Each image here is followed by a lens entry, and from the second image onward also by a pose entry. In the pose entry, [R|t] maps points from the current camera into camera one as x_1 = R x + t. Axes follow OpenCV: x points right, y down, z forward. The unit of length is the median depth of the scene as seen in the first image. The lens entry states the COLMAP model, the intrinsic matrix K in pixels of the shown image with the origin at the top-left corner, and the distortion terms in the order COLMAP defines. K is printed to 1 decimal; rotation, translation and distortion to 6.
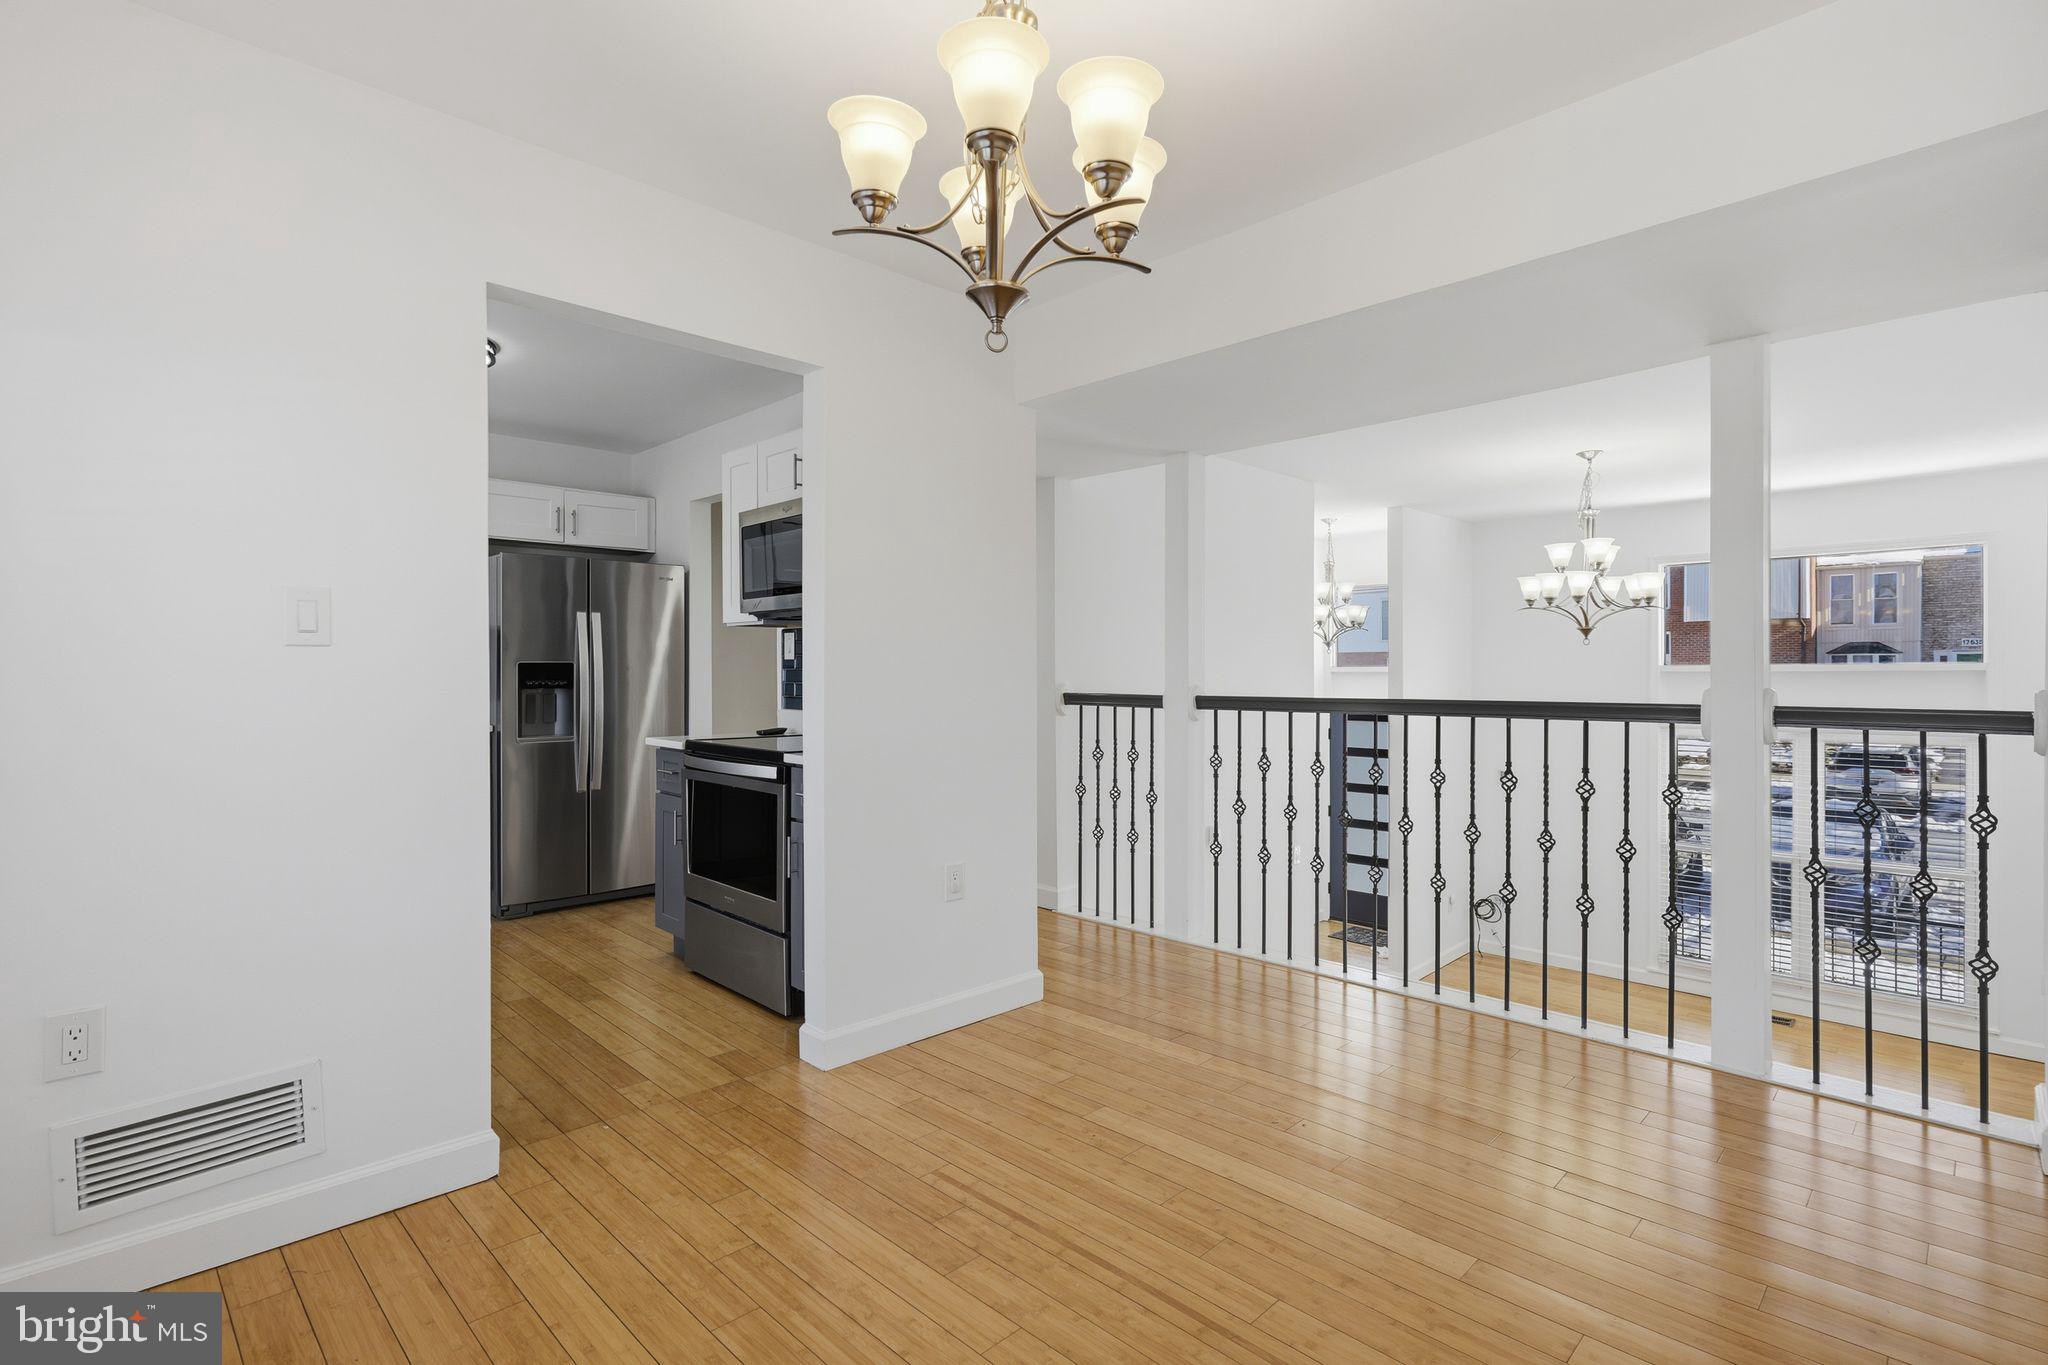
lens RADIAL K [[989.9, 0, 1018.4], [0, 989.9, 687.2], [0, 0, 1]] dist [0.016976, 0.000331]
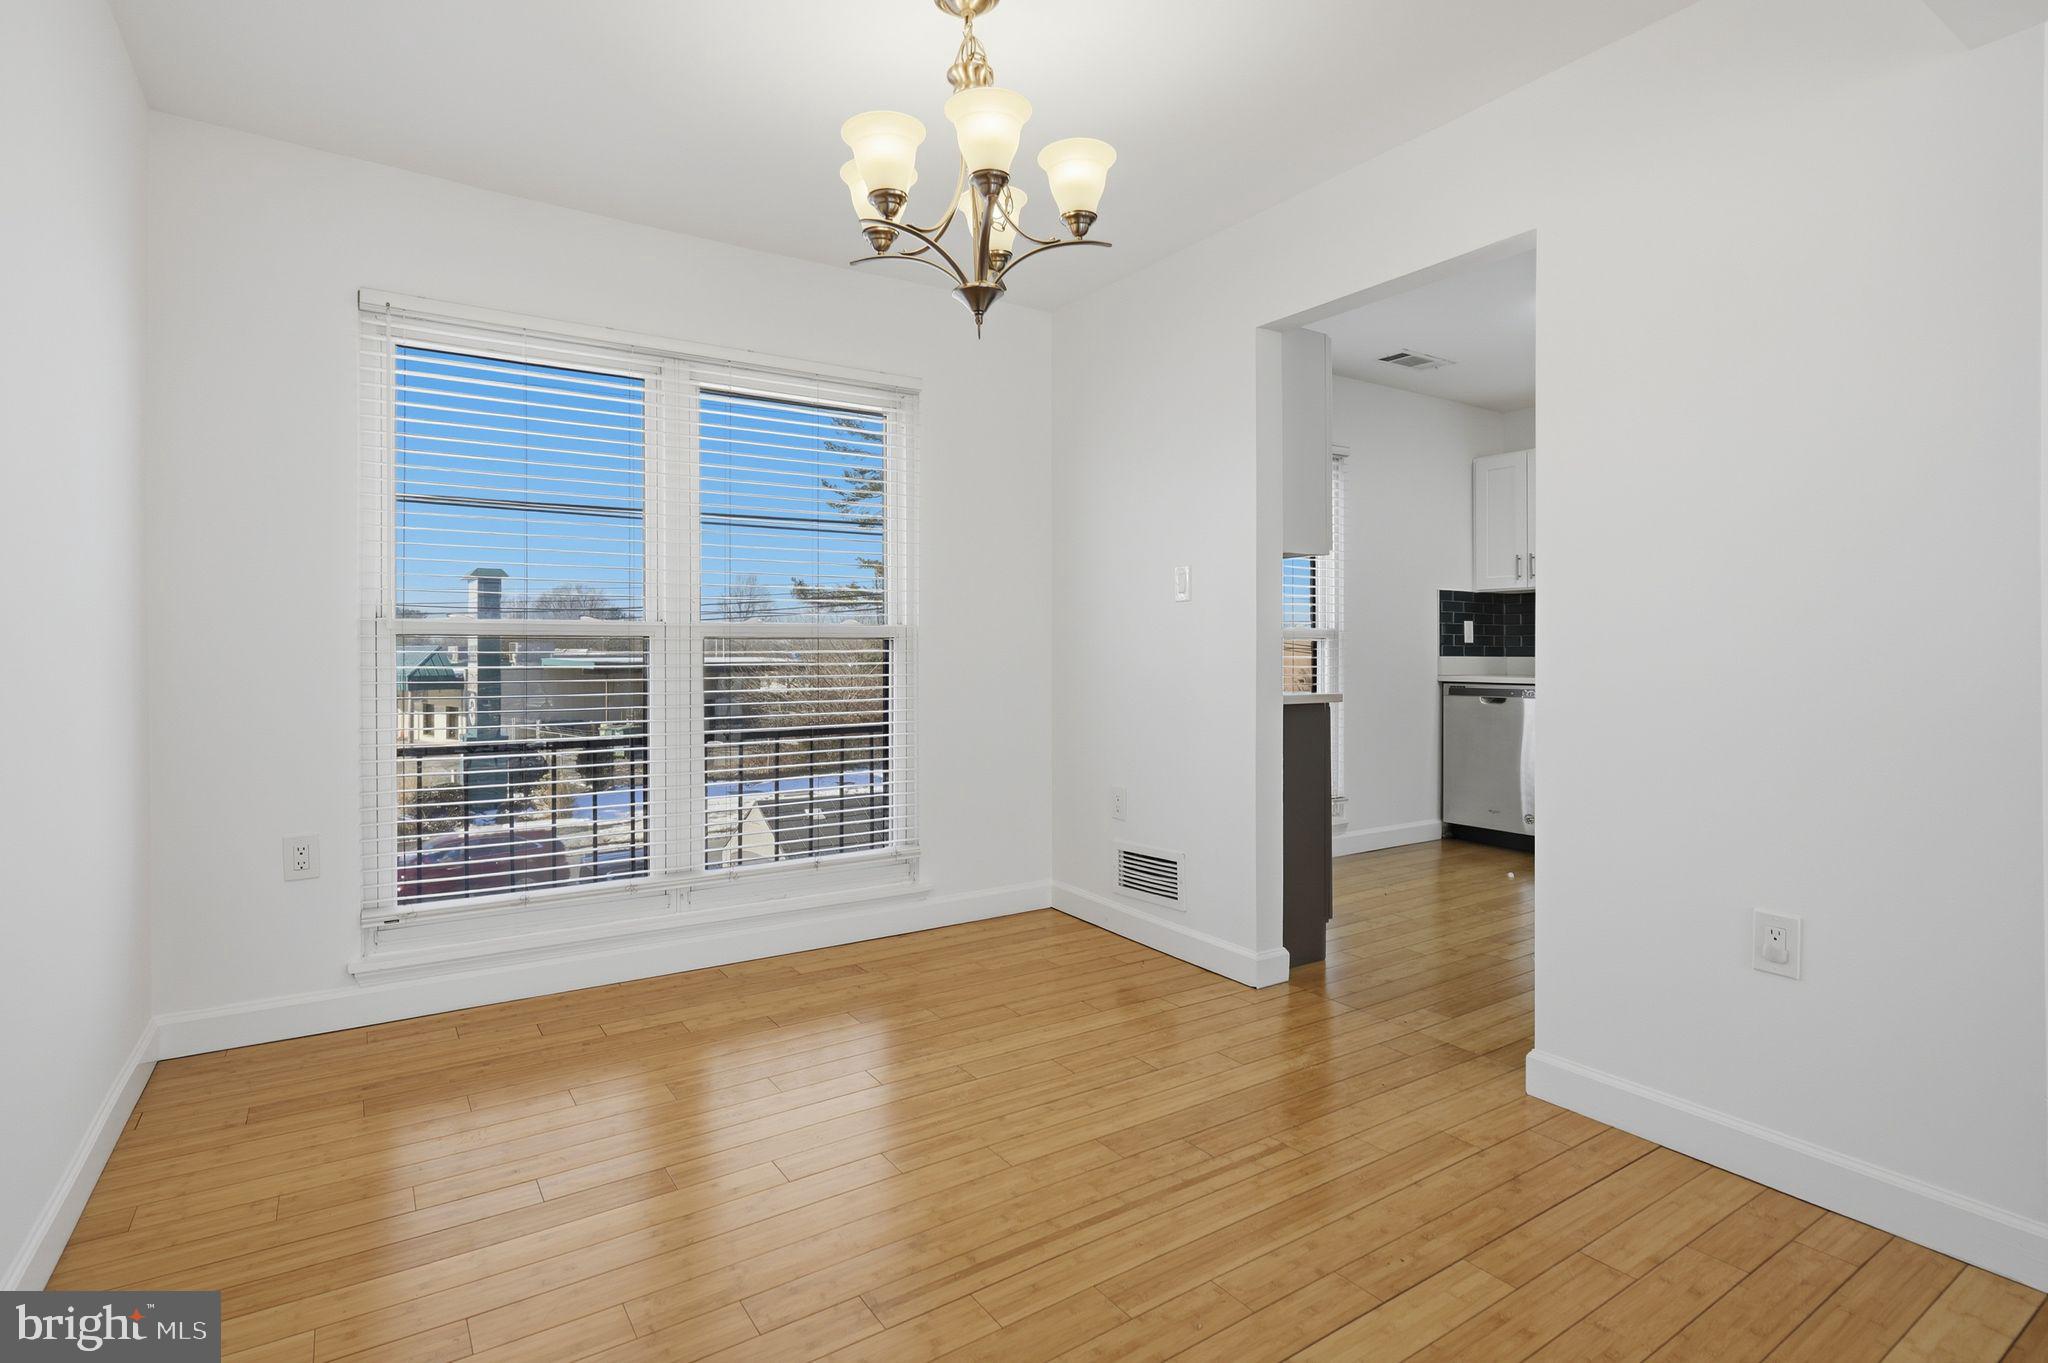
lens RADIAL K [[989.9, 0, 1021.9], [0, 989.9, 665.5], [0, 0, 1]] dist [0.016976, 0.000331]
pose [[-0.195360, 0.007894, -0.980700, 0.949269], [-0.005078, 0.999946, 0.009060, 0.039181], [0.980719, 0.006750, -0.195309, 1.031831]]
